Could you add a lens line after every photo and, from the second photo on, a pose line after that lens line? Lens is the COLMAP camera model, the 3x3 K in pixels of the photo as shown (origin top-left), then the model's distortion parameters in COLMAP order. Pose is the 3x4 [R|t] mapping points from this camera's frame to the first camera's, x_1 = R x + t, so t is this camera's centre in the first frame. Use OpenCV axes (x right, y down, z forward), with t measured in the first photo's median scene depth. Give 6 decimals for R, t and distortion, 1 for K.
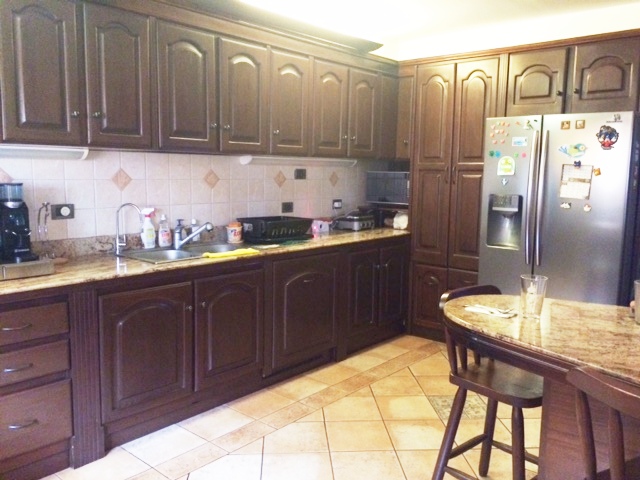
lens RADIAL K [[549.4, 0, 320.0], [0, 549.4, 240.0], [0, 0, 1]] dist [0.069381, -0.090764]
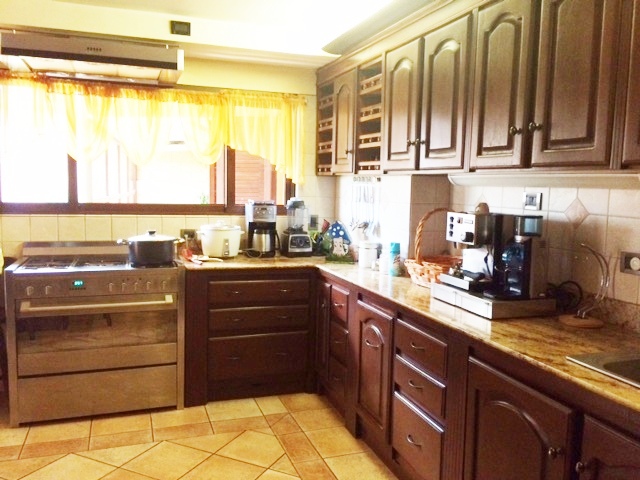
lens RADIAL K [[549.4, 0, 320.0], [0, 549.4, 240.0], [0, 0, 1]] dist [0.069381, -0.090764]
pose [[-0.498036, 0.054095, -0.865467, 0.342158], [-0.141516, 0.979602, 0.142664, -0.126211], [0.855531, 0.193529, -0.480222, 1.010804]]
